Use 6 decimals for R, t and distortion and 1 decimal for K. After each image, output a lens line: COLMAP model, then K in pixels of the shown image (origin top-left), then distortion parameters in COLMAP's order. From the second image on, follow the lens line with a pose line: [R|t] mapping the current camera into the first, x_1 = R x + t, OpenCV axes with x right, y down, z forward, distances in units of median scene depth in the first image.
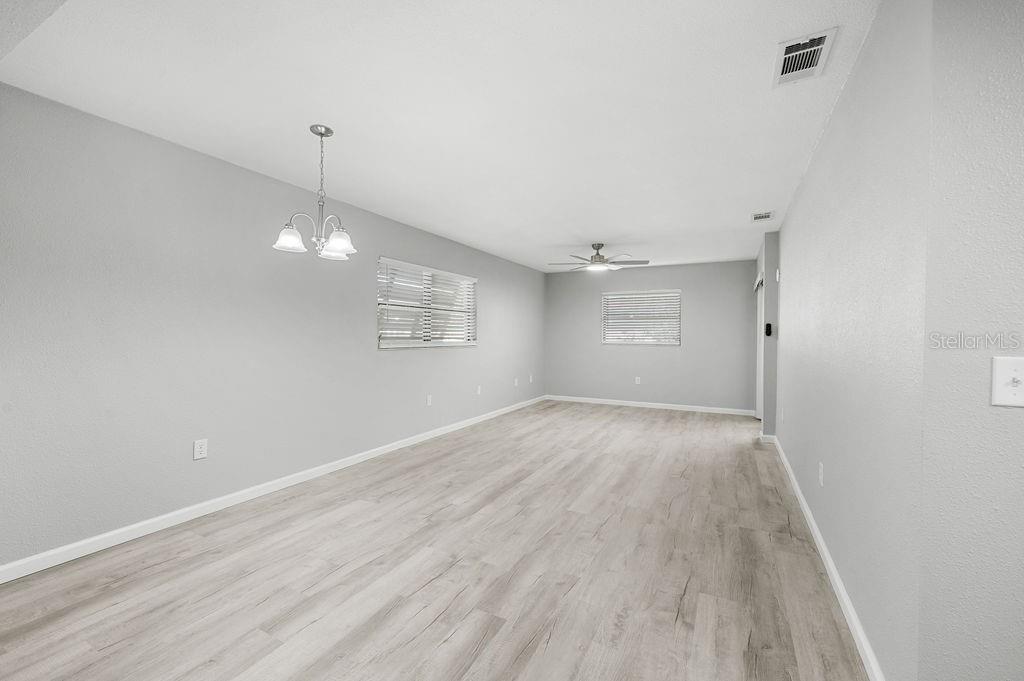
lens RADIAL K [[416.7, 0, 514.6], [0, 416.7, 343.6], [0, 0, 1]] dist [-0.002279, -0.000446]
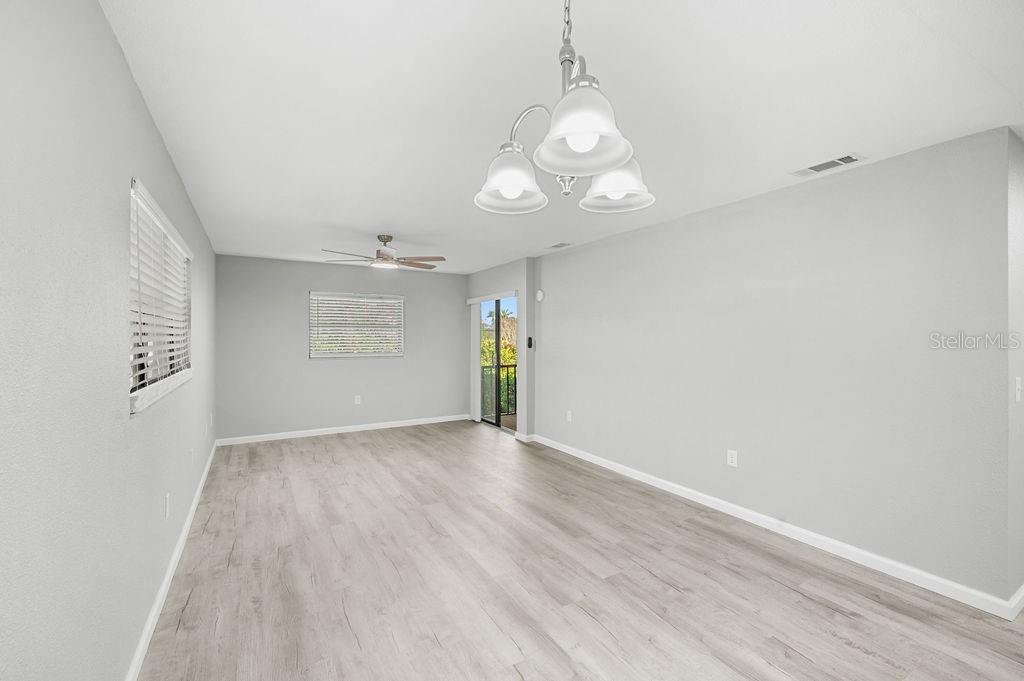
lens RADIAL K [[428.5, 0, 504.7], [0, 428.5, 339.1], [0, 0, 1]] dist [-0.001241, 0.000431]
pose [[0.538645, -0.012337, 0.842443, -0.539070], [0.018874, 0.999819, 0.002574, -0.061083], [-0.842322, 0.014514, 0.538780, 0.557078]]
